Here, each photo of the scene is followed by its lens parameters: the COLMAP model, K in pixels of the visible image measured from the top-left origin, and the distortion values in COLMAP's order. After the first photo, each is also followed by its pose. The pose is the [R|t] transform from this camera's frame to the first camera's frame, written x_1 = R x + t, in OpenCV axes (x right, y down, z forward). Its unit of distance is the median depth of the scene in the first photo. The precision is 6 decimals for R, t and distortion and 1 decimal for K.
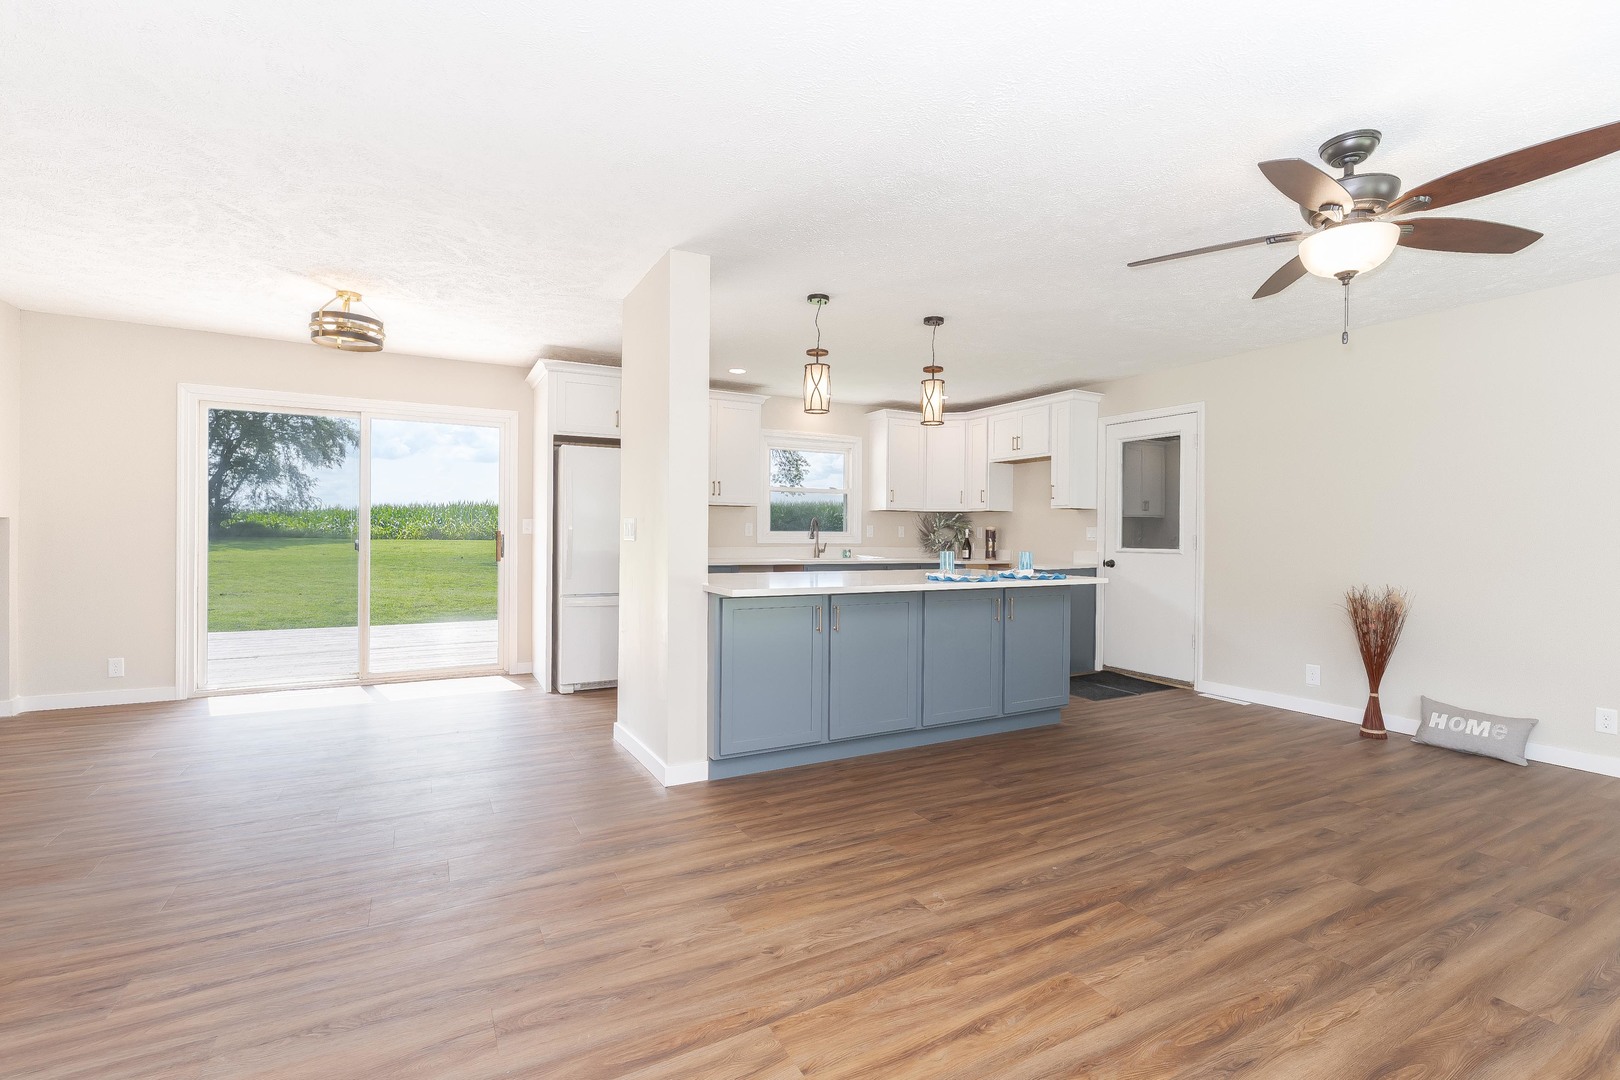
lens RADIAL K [[720.5, 0, 812.4], [0, 720.5, 537.3], [0, 0, 1]] dist [-0.004152, 0.001118]
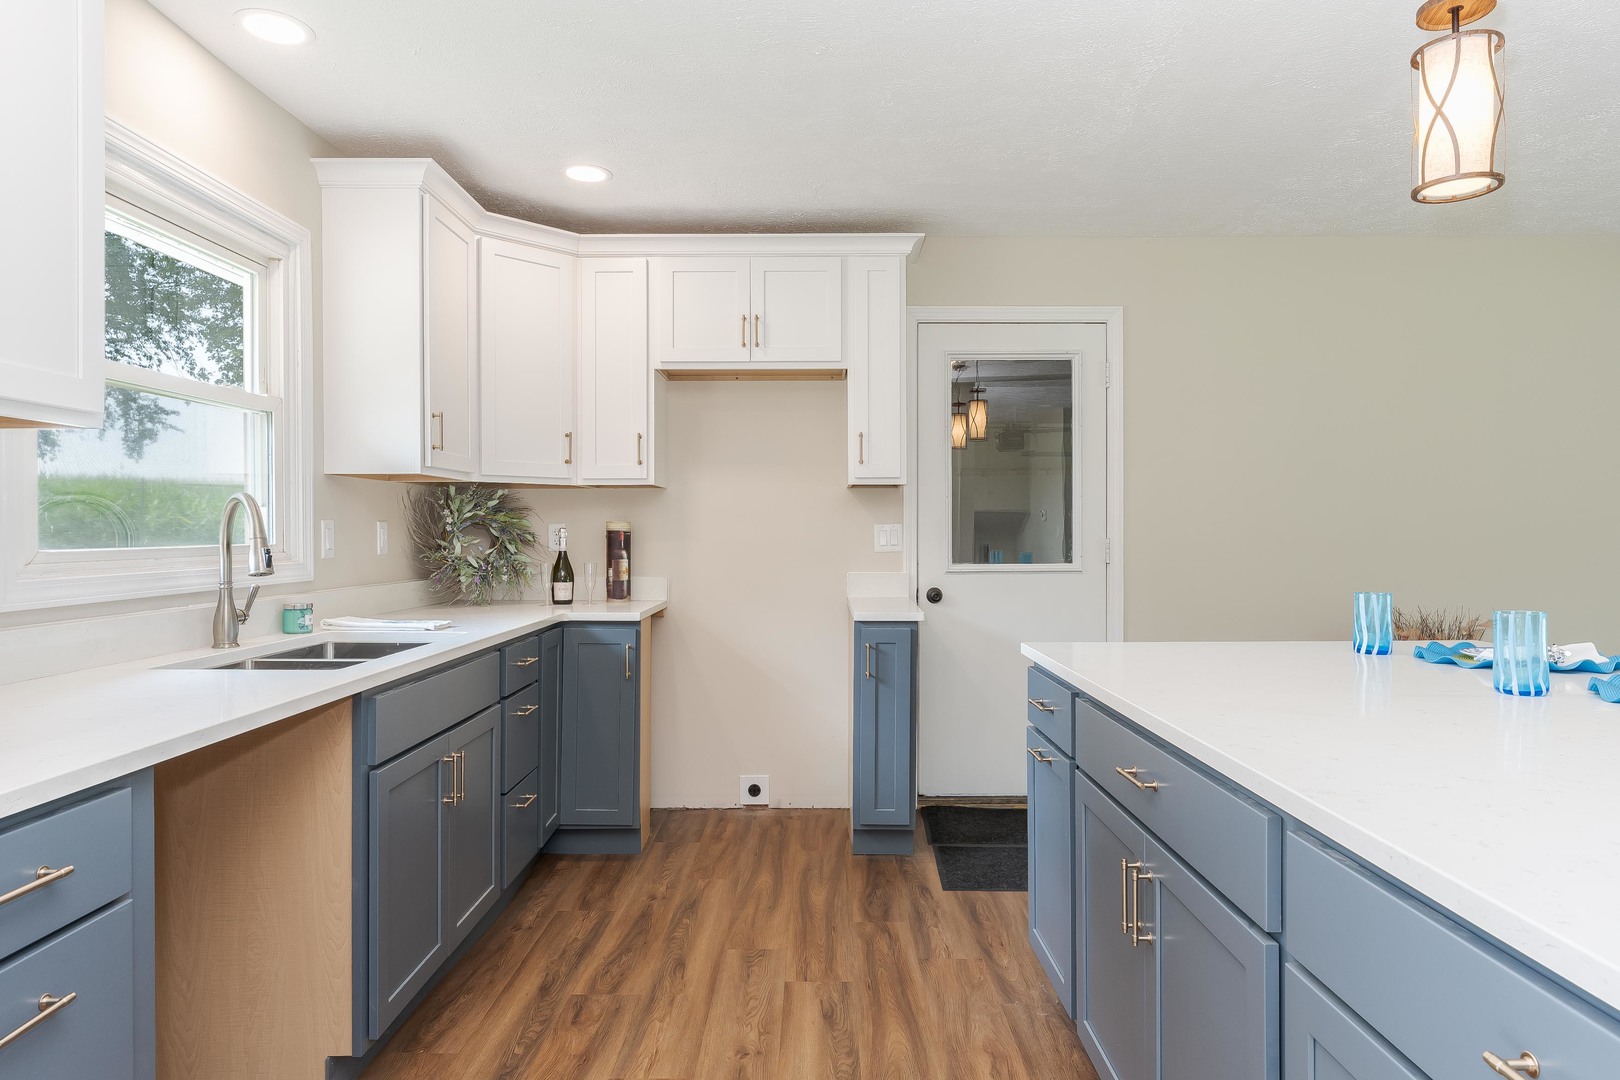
lens RADIAL K [[969.2, 0, 814.7], [0, 969.2, 529.2], [0, 0, 1]] dist [-0.000604, 0.000017]
pose [[0.479802, -0.009734, 0.877323, -0.358465], [0.011002, 0.999927, 0.005077, -0.023141], [-0.877308, 0.007217, 0.479874, 1.170771]]
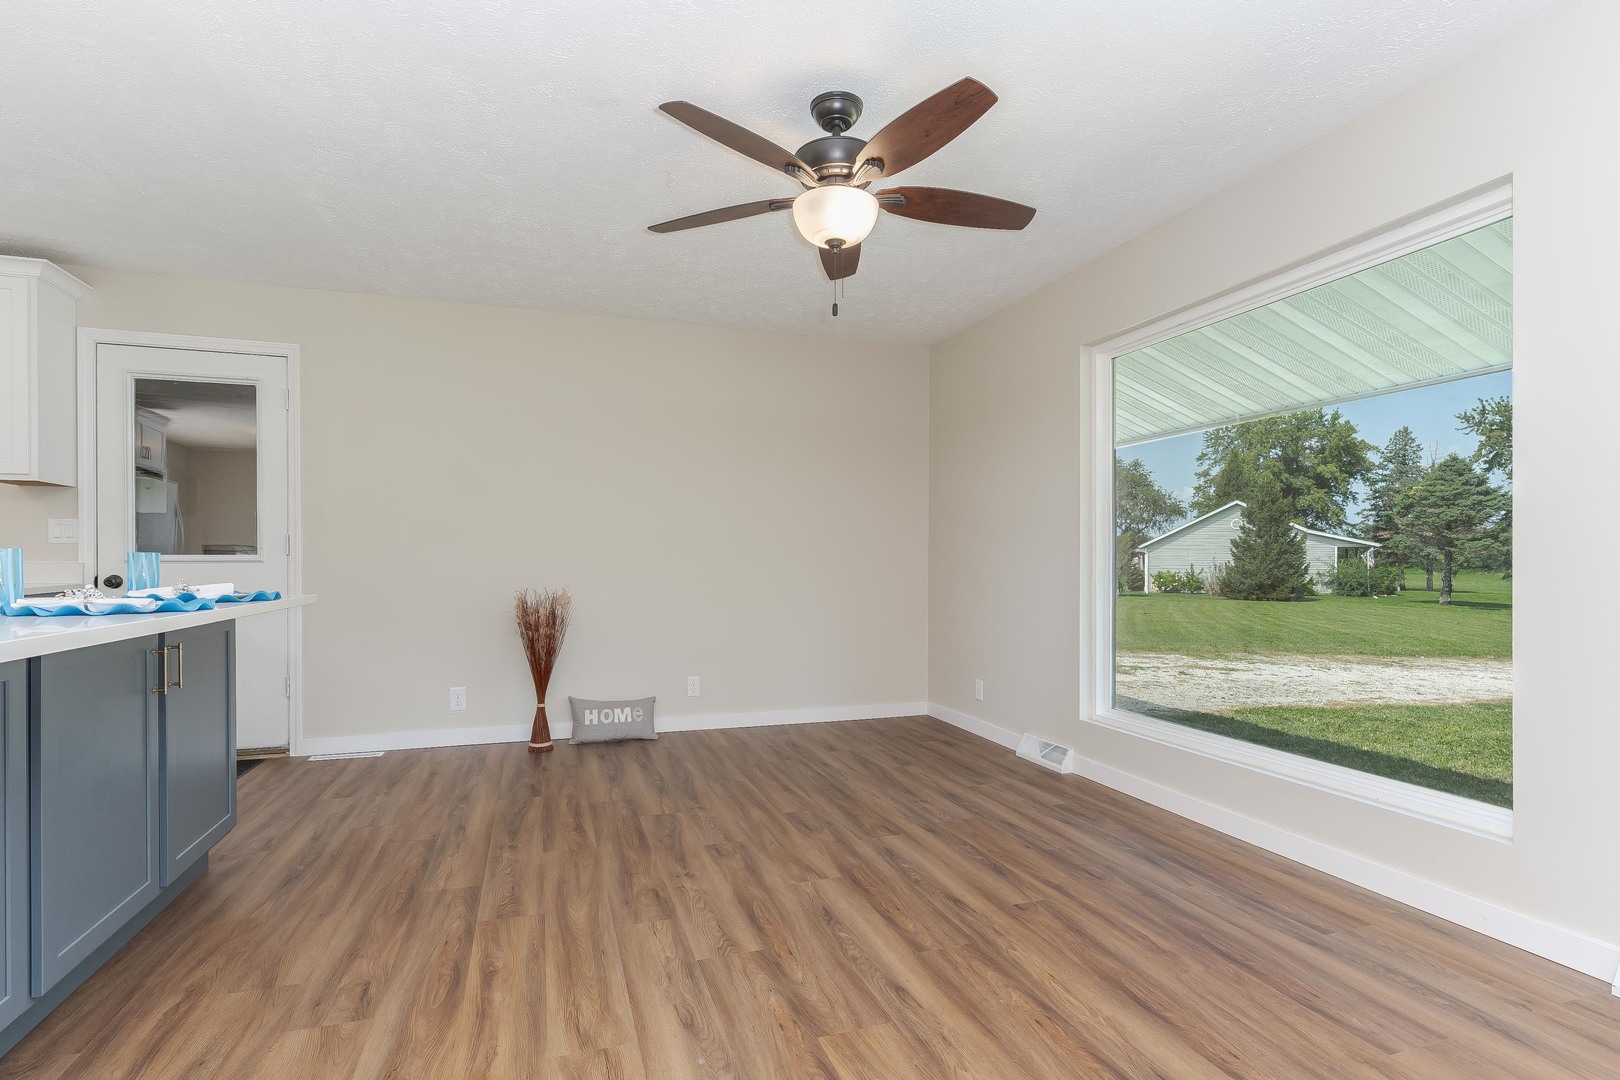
lens RADIAL K [[795.5, 0, 804.2], [0, 795.5, 560.1], [0, 0, 1]] dist [-0.001654, 0.000047]
pose [[0.178300, -0.007897, 0.983944, -0.190554], [0.004984, 0.999962, 0.007122, 0.027254], [-0.983964, 0.003634, 0.178333, 0.522166]]
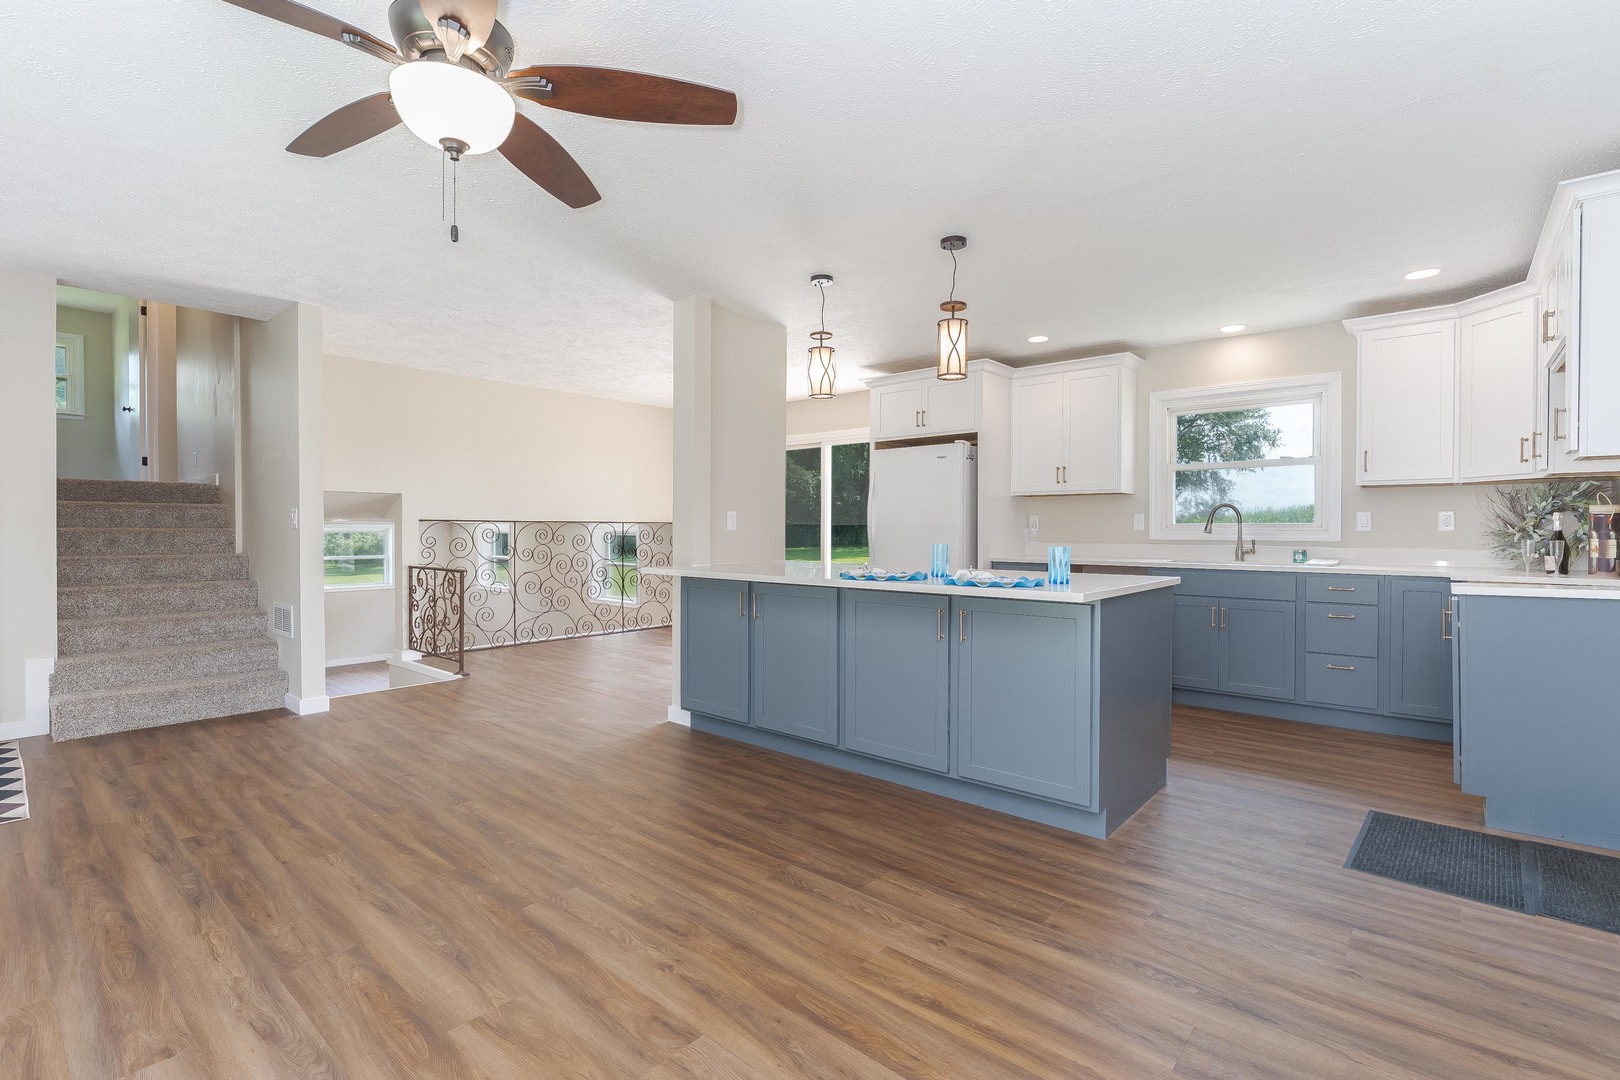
lens RADIAL K [[734.9, 0, 810.0], [0, 734.9, 540.0], [0, 0, 1]] dist [-0.001676, 0.000244]
pose [[0.348855, 0.002608, -0.937173, 0.951954], [-0.004173, 0.999991, 0.001229, 0.016671], [0.937168, 0.003482, 0.348862, 0.660034]]
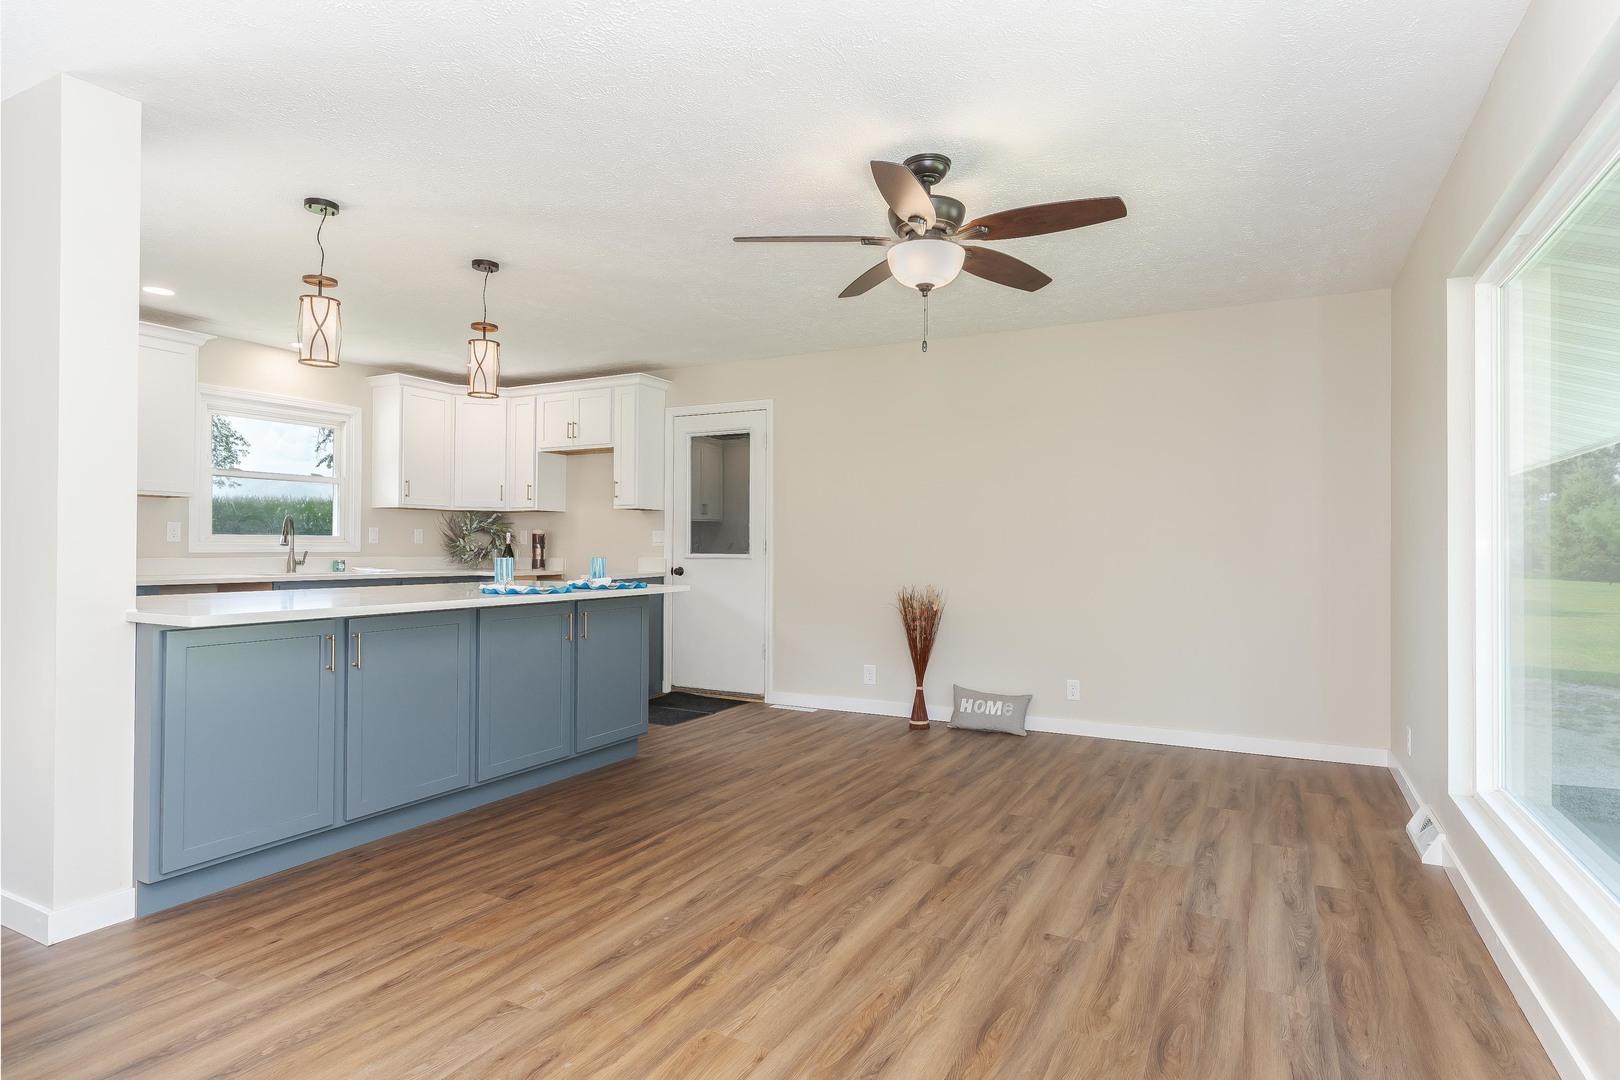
lens RADIAL K [[860.1, 0, 815.2], [0, 860.1, 536.1], [0, 0, 1]] dist [-0.002802, 0.001750]
pose [[0.834070, 0.001645, 0.551657, -0.054869], [0.005346, 0.999924, -0.011065, 0.008873], [-0.551633, 0.012178, 0.833998, 0.023438]]
